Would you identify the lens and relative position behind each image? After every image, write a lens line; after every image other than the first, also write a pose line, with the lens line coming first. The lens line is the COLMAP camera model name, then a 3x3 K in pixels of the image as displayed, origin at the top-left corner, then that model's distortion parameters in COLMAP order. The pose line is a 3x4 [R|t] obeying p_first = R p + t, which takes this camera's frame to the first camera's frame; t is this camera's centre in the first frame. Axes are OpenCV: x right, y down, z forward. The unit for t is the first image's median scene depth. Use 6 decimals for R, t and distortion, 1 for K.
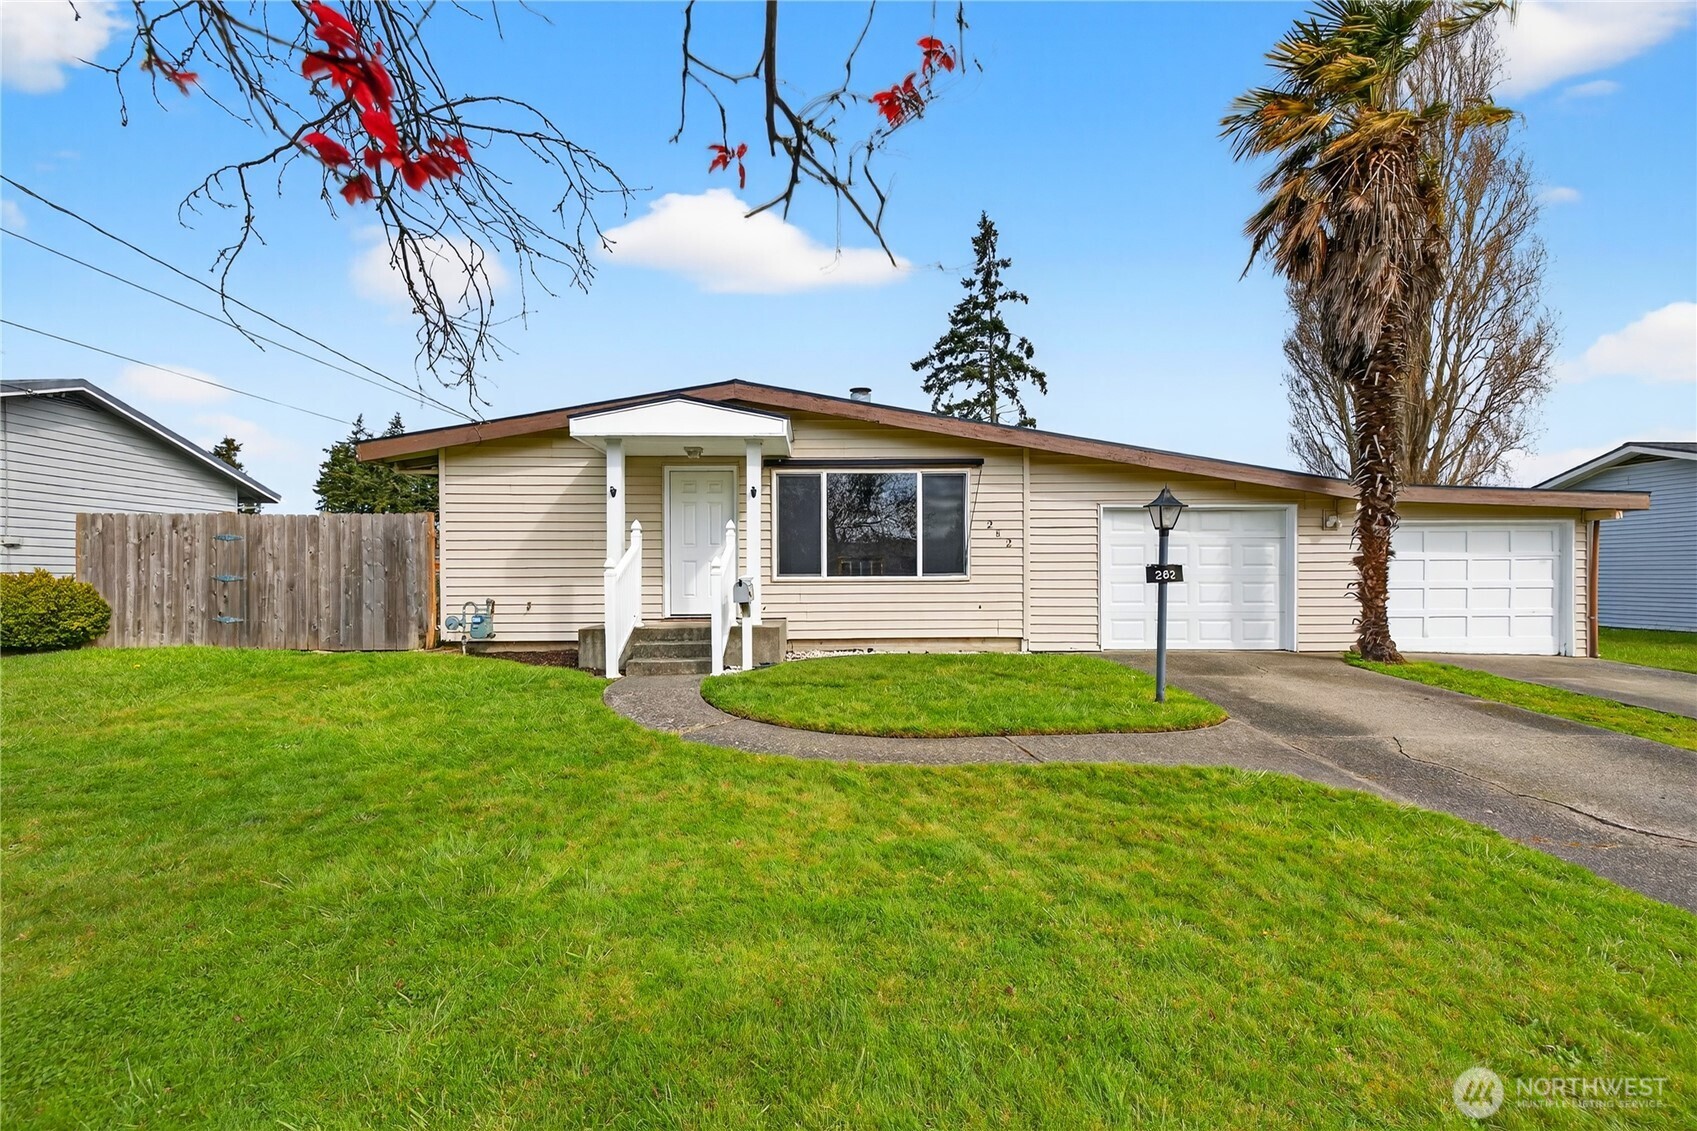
lens RADIAL K [[700.7, 0, 847.4], [0, 700.7, 569.8], [0, 0, 1]] dist [0.009384, -0.000217]
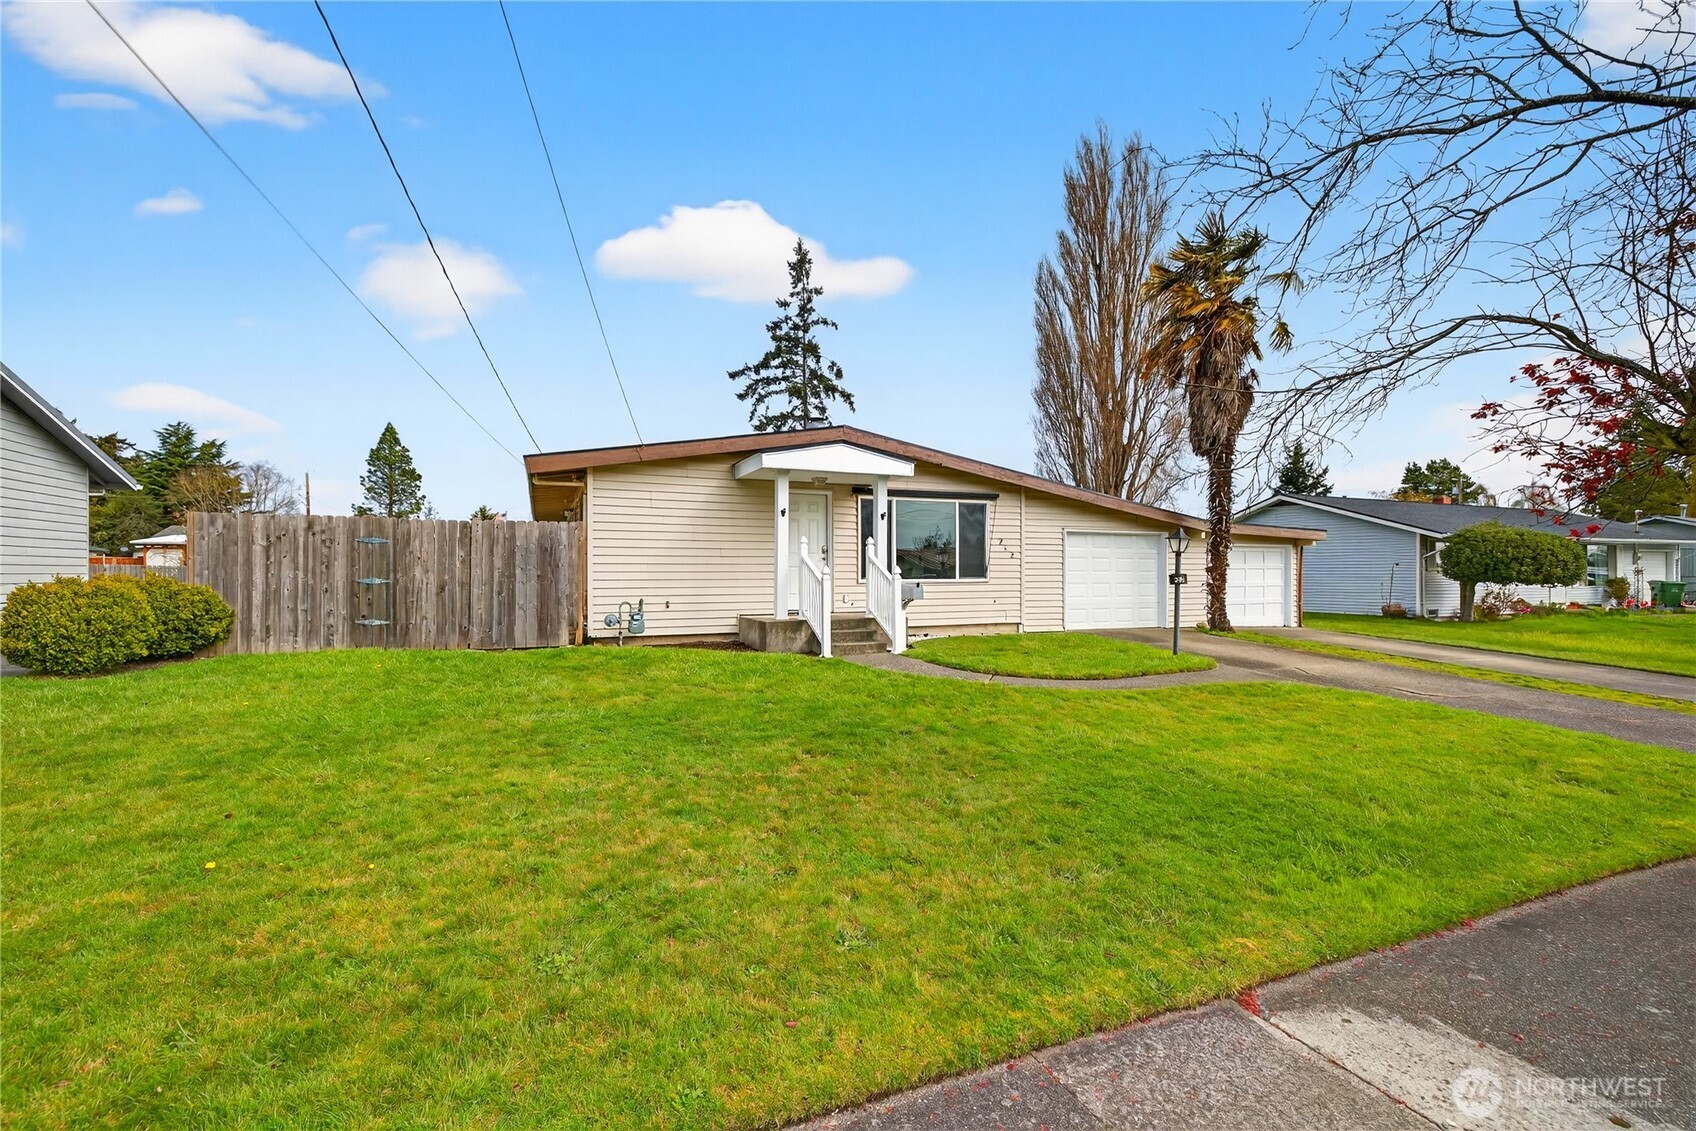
lens RADIAL K [[694.0, 0, 845.7], [0, 694.0, 573.9], [0, 0, 1]] dist [0.021488, -0.000090]
pose [[0.932506, 0.002918, 0.361144, -0.601492], [-0.005938, 0.999956, 0.007252, -0.009756], [-0.361107, -0.008907, 0.932482, -0.174998]]
